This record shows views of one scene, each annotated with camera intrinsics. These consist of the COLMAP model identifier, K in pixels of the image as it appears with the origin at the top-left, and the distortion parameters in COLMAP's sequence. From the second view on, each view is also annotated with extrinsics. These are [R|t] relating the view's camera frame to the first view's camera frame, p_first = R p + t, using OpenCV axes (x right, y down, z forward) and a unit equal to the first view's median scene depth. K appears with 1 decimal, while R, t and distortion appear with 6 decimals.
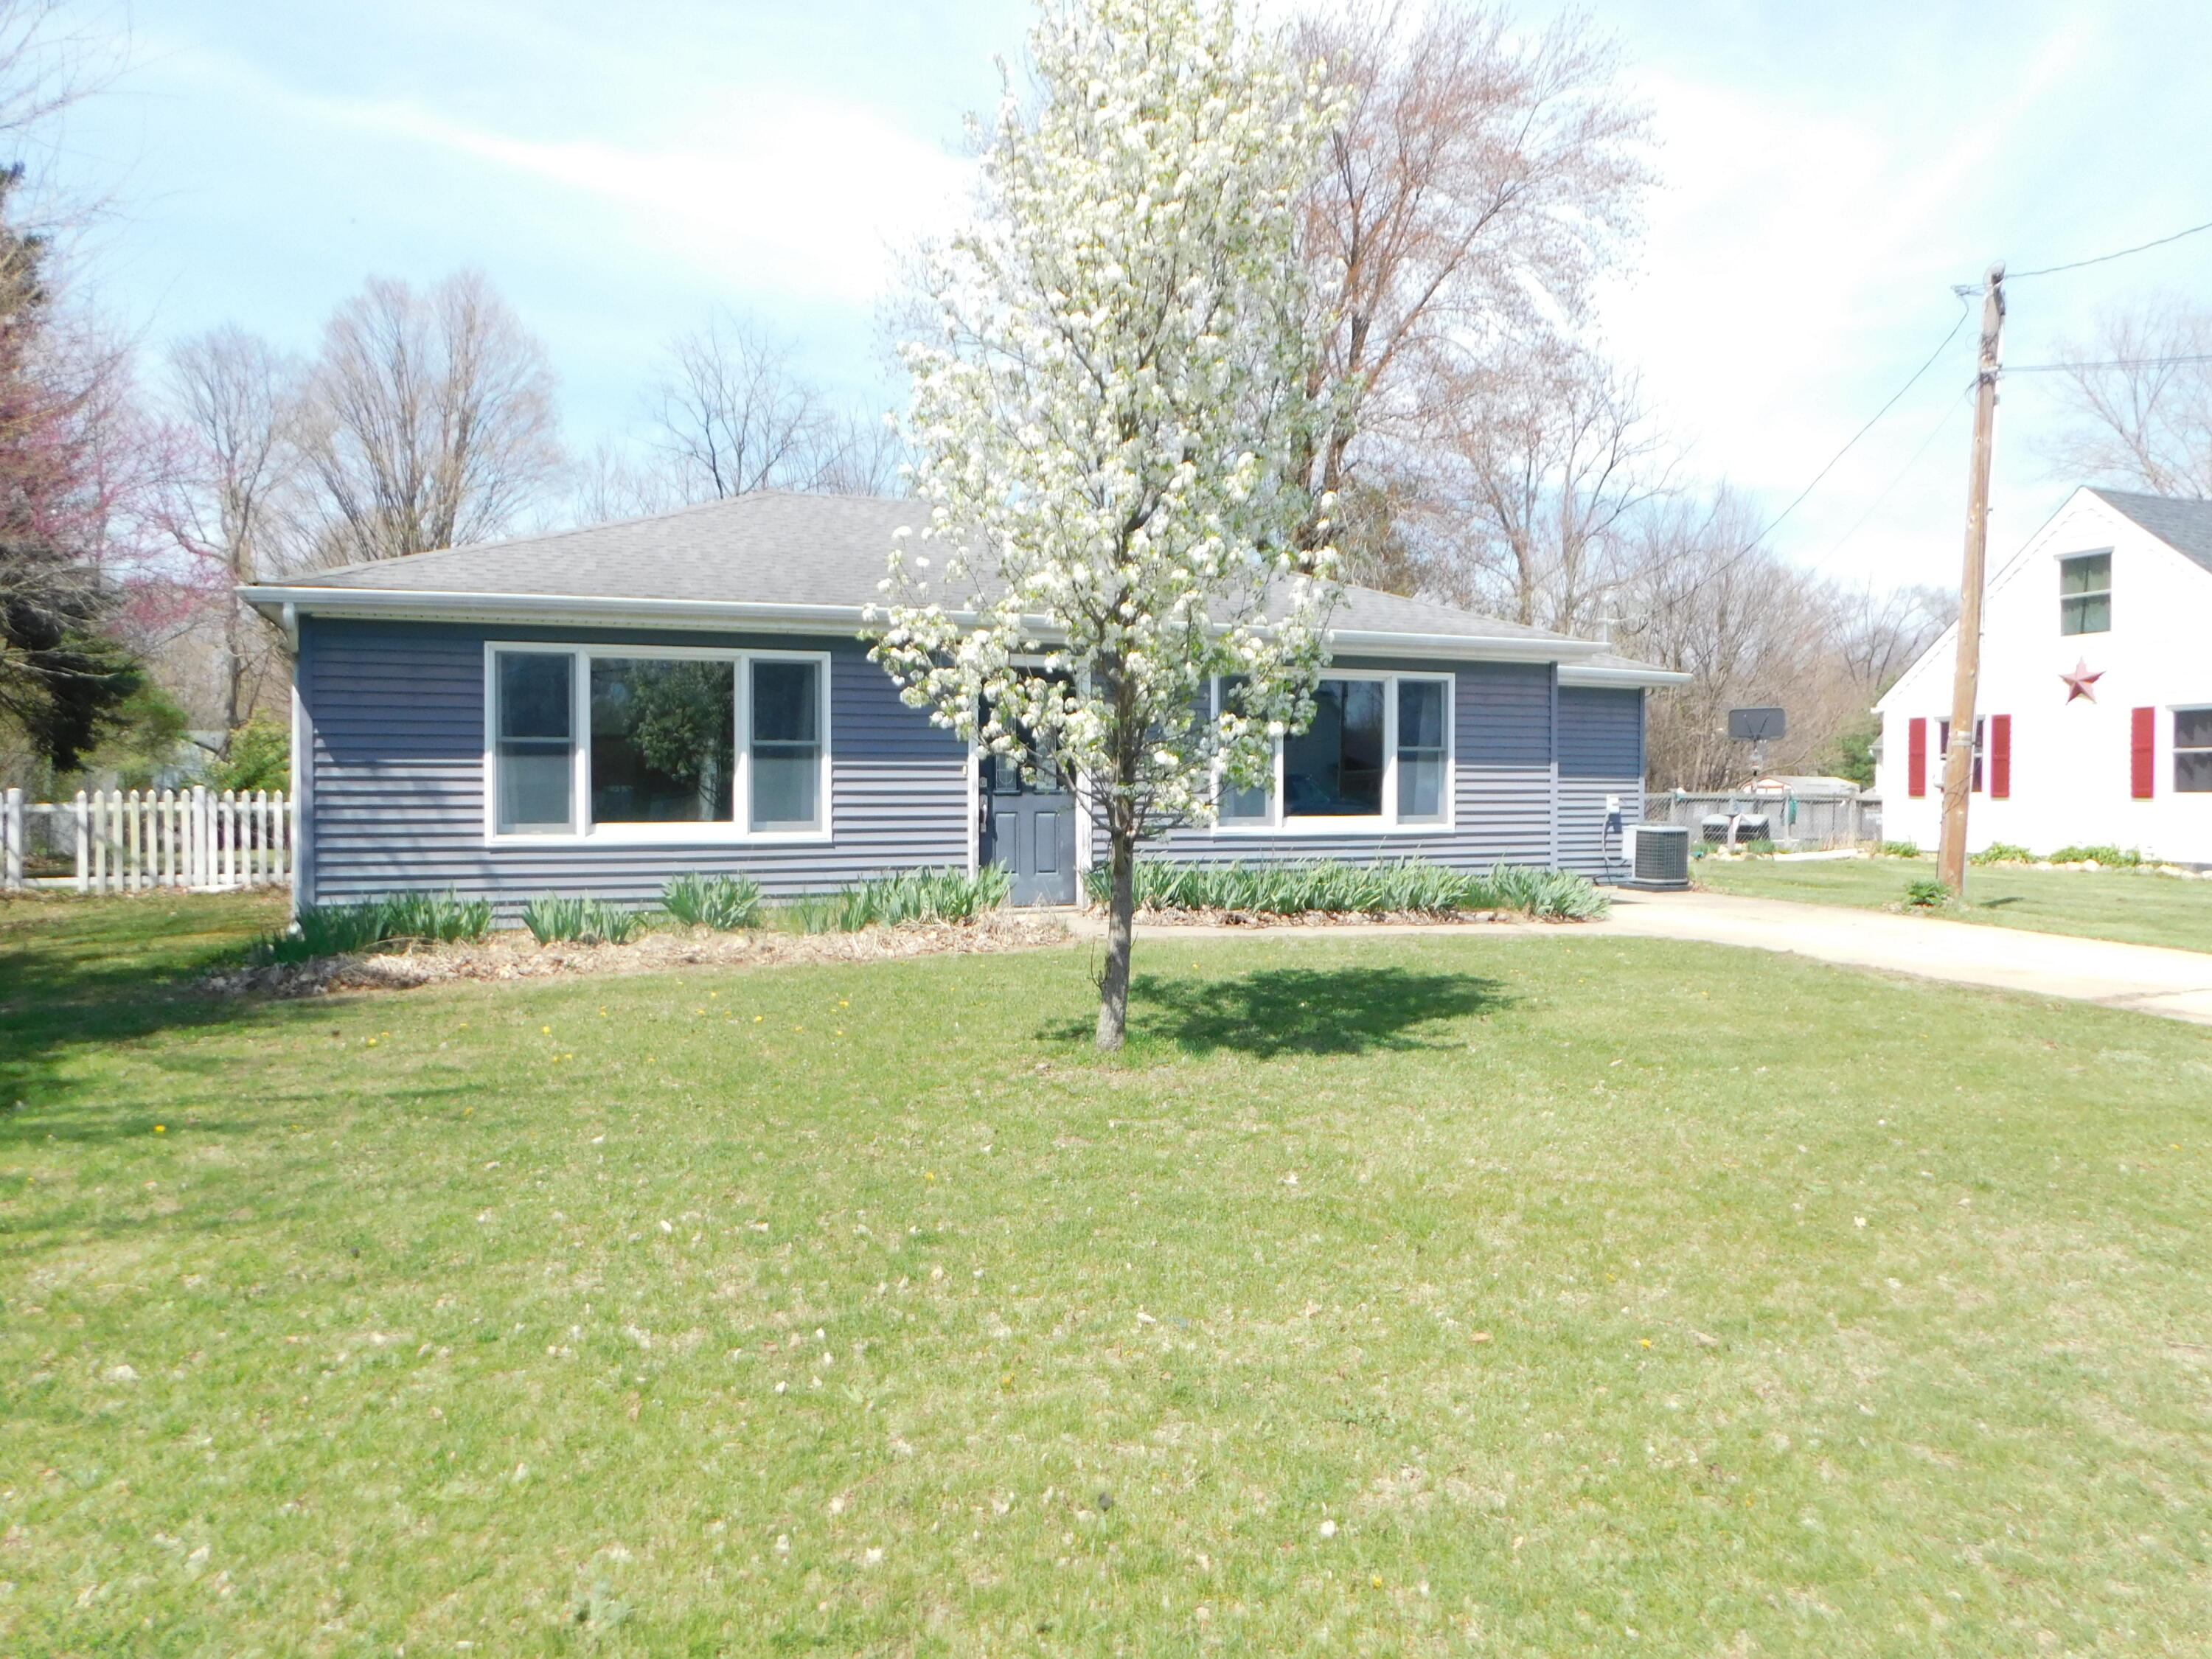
lens RADIAL K [[1468.0, 0, 1083.9], [0, 1468.0, 819.7], [0, 0, 1]] dist [-0.059425, 0.053495]
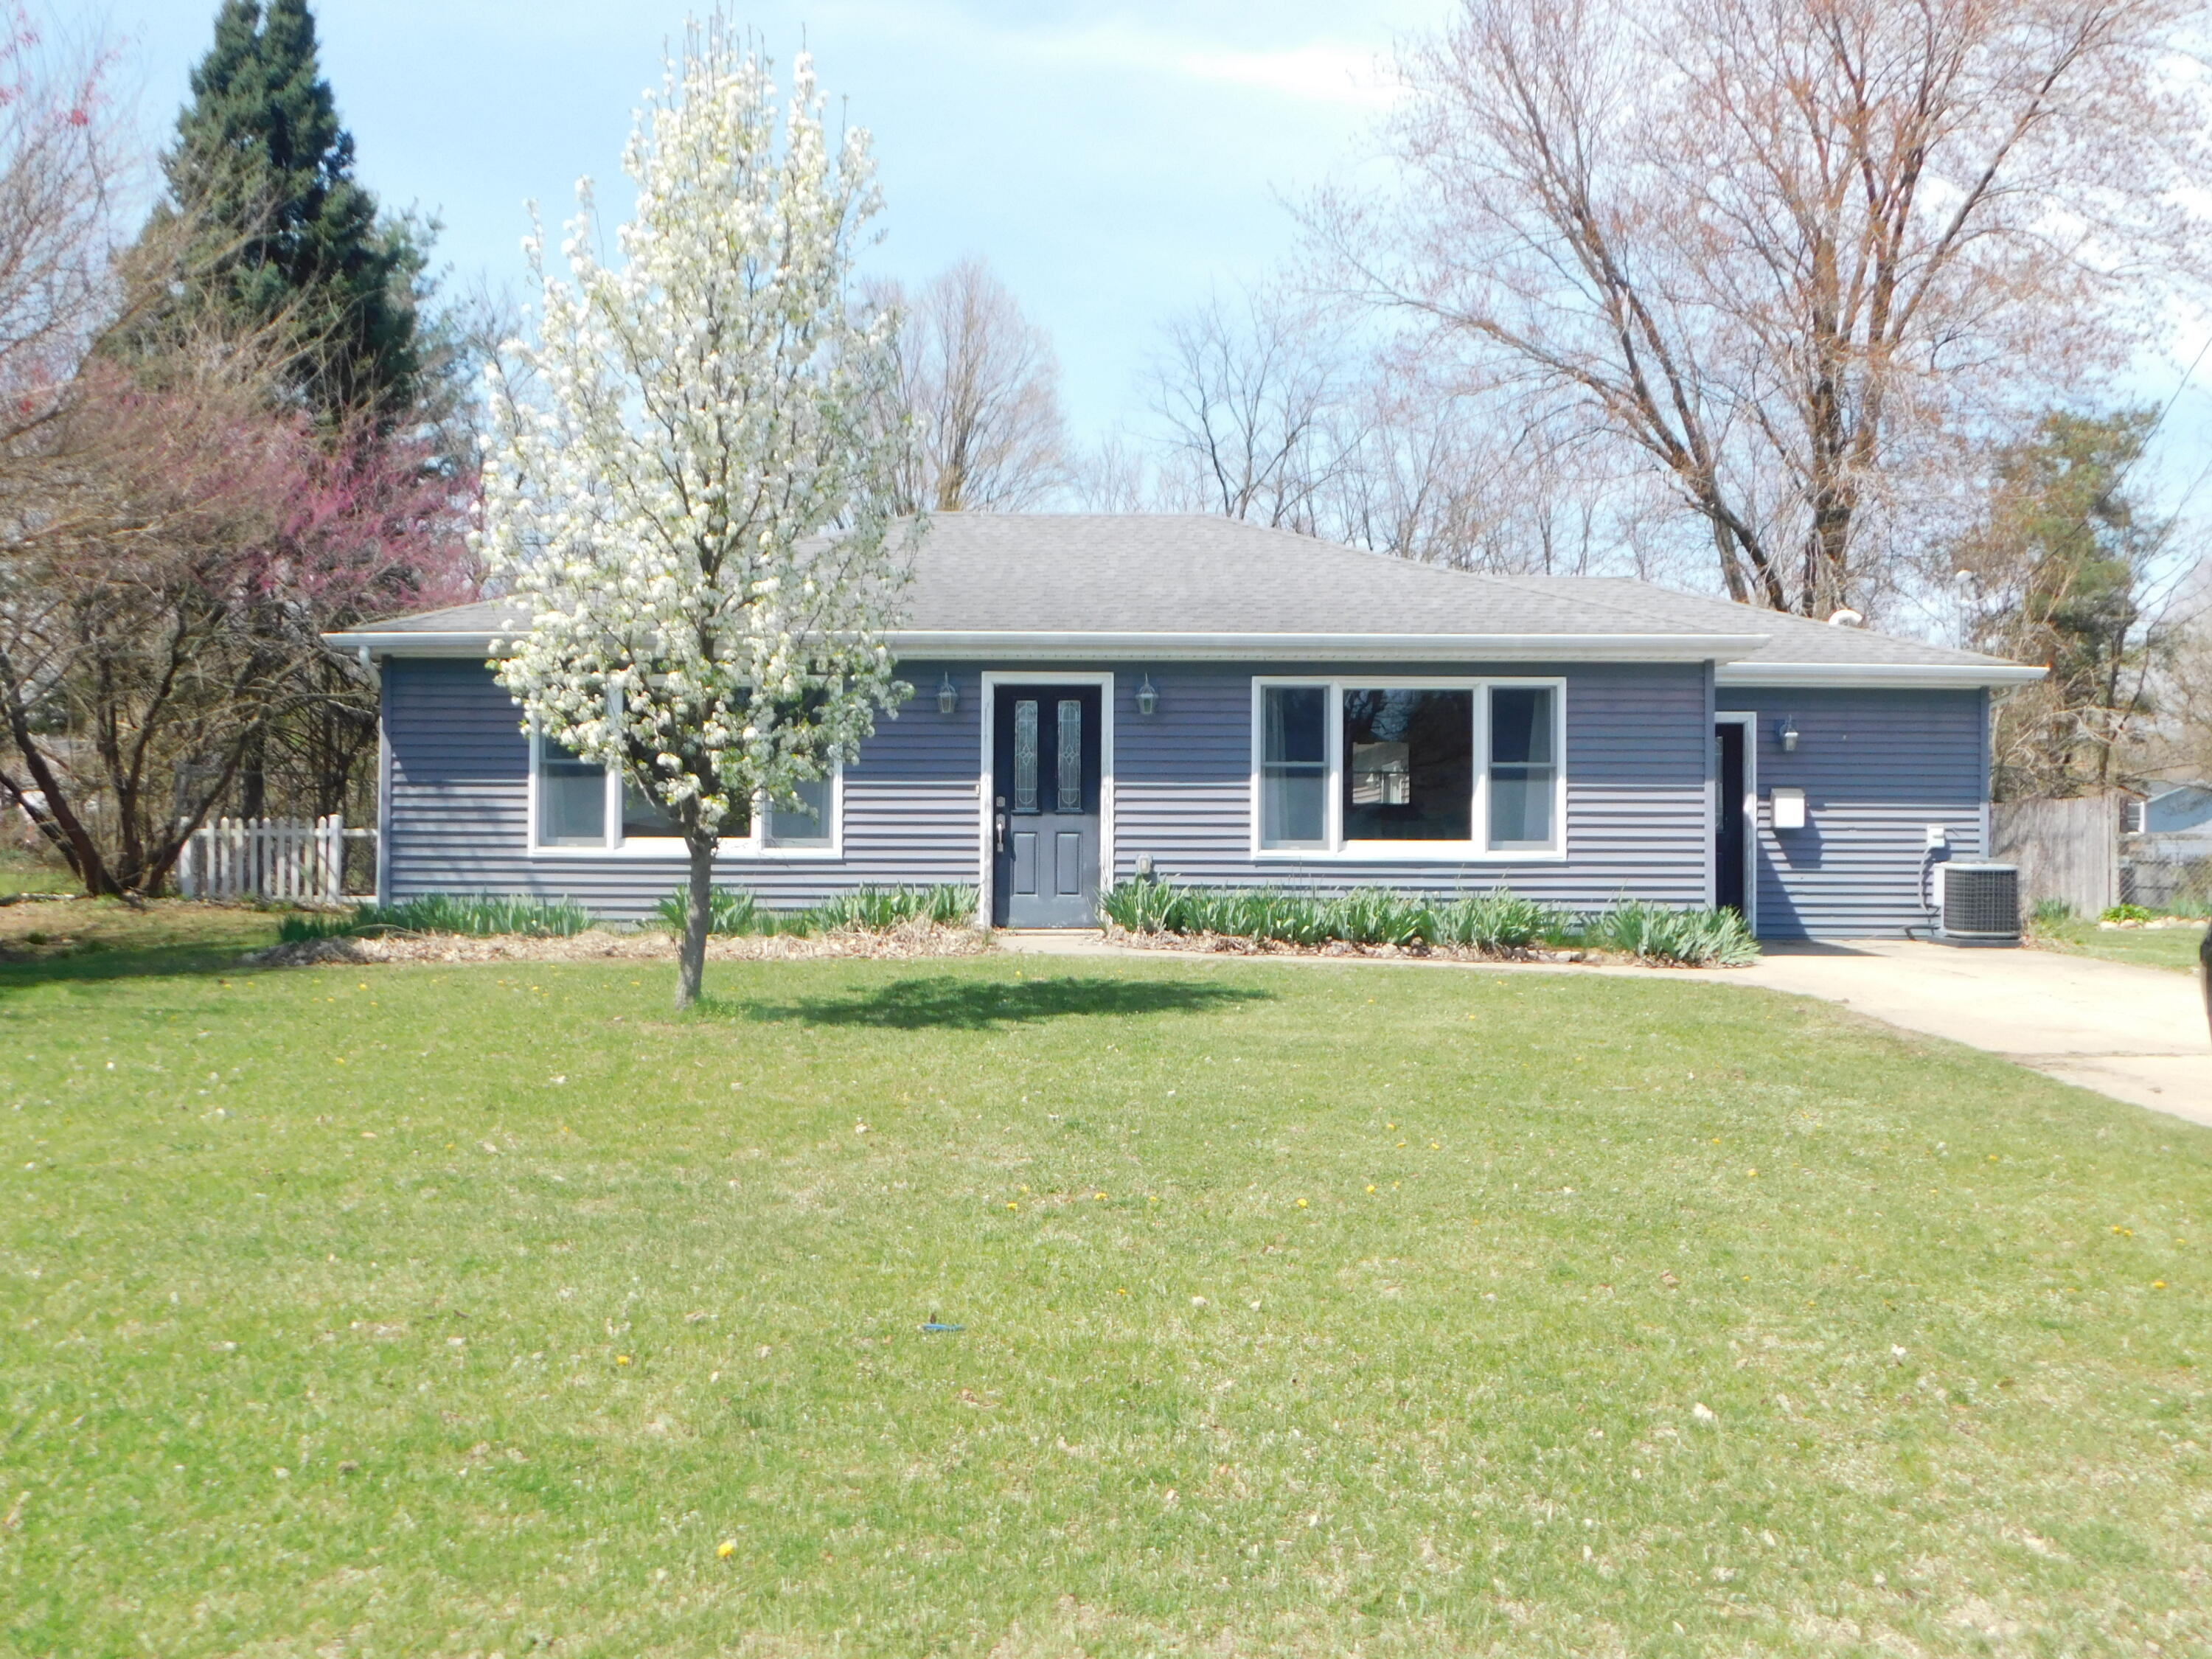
lens RADIAL K [[1837.5, 0, 1106.0], [0, 1837.5, 829.5], [0, 0, 1]] dist [-0.000070, -0.000780]
pose [[0.925997, 0.002407, -0.377524, 0.465630], [-0.012926, 0.999596, -0.025331, 0.023916], [0.377310, 0.028336, 0.925653, -0.124136]]
